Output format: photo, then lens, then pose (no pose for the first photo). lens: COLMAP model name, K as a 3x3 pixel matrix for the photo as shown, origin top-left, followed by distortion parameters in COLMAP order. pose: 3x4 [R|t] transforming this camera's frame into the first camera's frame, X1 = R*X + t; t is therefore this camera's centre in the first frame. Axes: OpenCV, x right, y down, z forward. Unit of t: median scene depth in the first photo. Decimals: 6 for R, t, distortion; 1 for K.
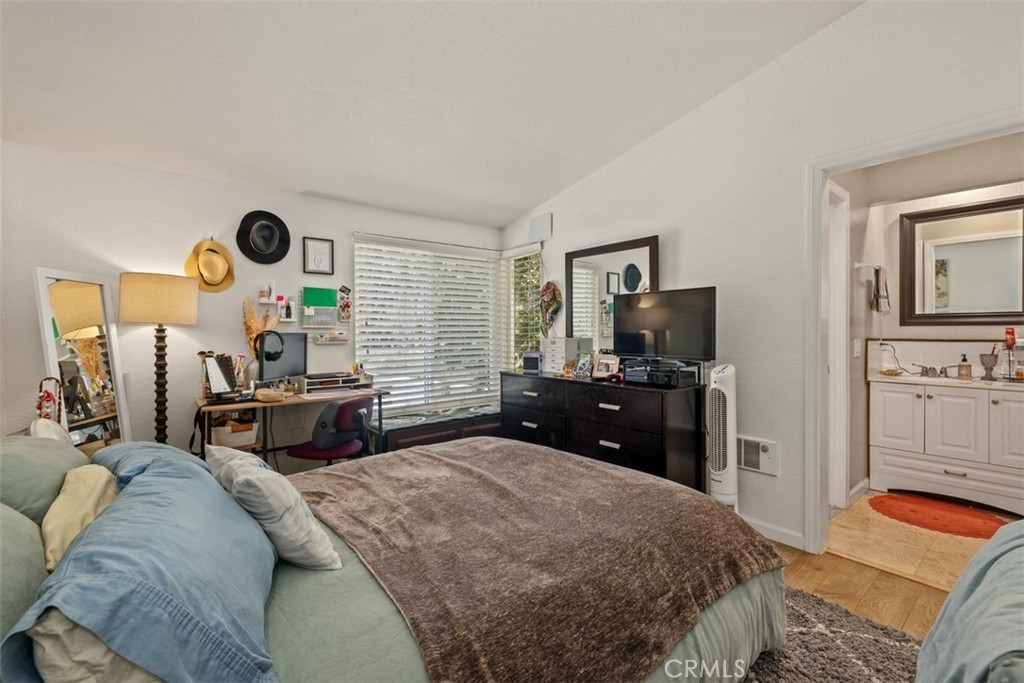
lens RADIAL K [[449.5, 0, 512.2], [0, 449.5, 334.8], [0, 0, 1]] dist [0.000185, 0.000540]
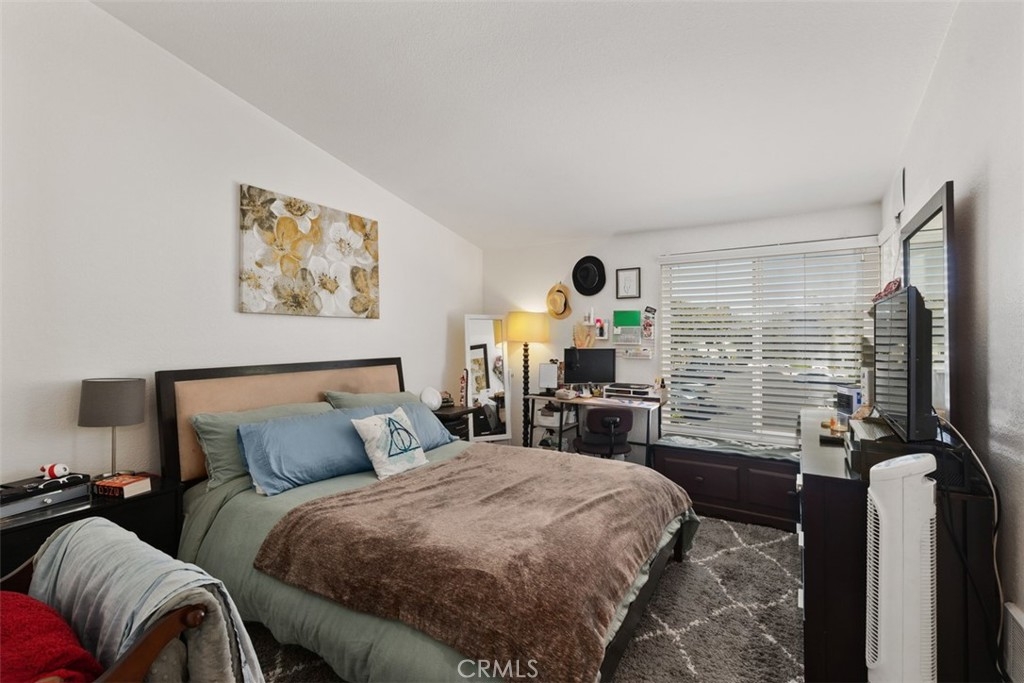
lens RADIAL K [[449.5, 0, 511.3], [0, 449.5, 337.0], [0, 0, 1]] dist [0.000185, 0.000540]
pose [[0.327370, 0.011090, -0.944831, 0.601977], [-0.010395, 0.999913, 0.008135, -0.042778], [0.944839, 0.007158, 0.327456, 0.338197]]
